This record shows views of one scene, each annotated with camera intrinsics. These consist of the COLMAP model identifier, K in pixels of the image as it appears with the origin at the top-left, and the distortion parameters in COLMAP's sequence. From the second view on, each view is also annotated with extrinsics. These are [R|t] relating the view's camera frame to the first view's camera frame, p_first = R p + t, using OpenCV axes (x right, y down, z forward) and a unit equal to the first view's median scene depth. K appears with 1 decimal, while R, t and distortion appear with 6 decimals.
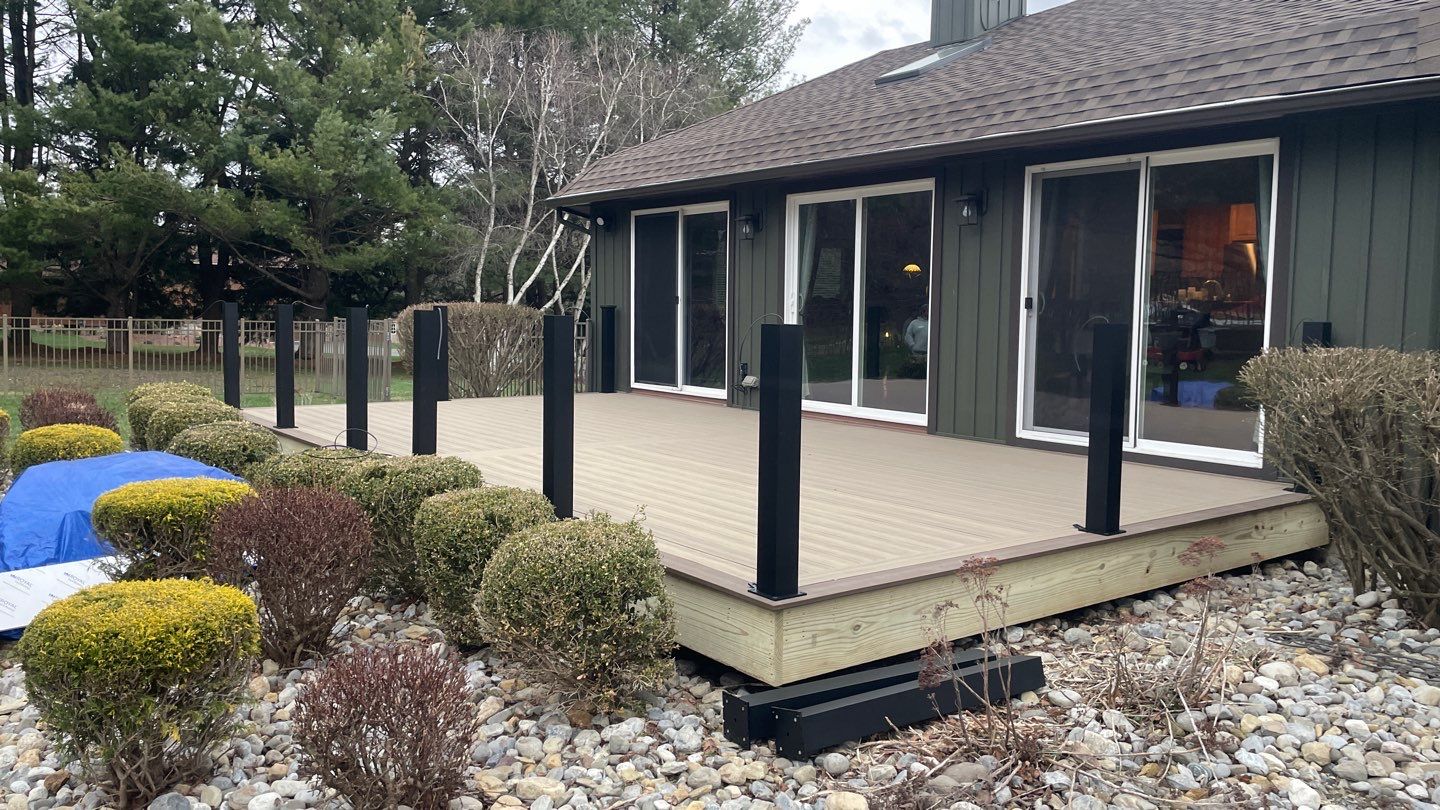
lens RADIAL K [[1082.0, 0, 722.6], [0, 1082.0, 404.3], [0, 0, 1]] dist [0.076896, -0.096087]
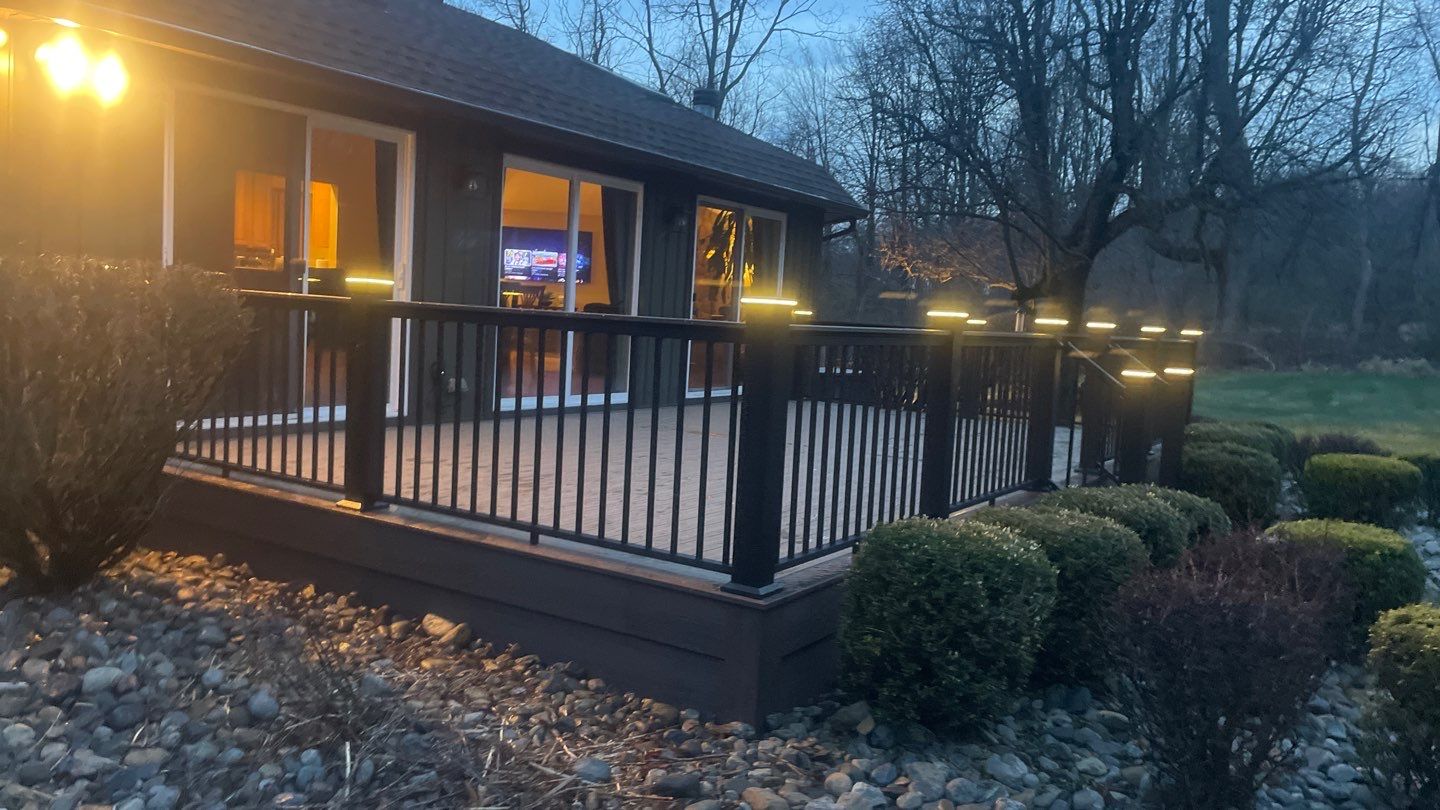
lens RADIAL K [[1082.0, 0, 722.6], [0, 1082.0, 404.3], [0, 0, 1]] dist [0.076896, -0.096087]
pose [[-0.336311, -0.110306, 0.935269, -1.372388], [0.029101, 0.991425, 0.127393, -0.182557], [-0.941301, 0.070061, -0.330217, 1.969344]]
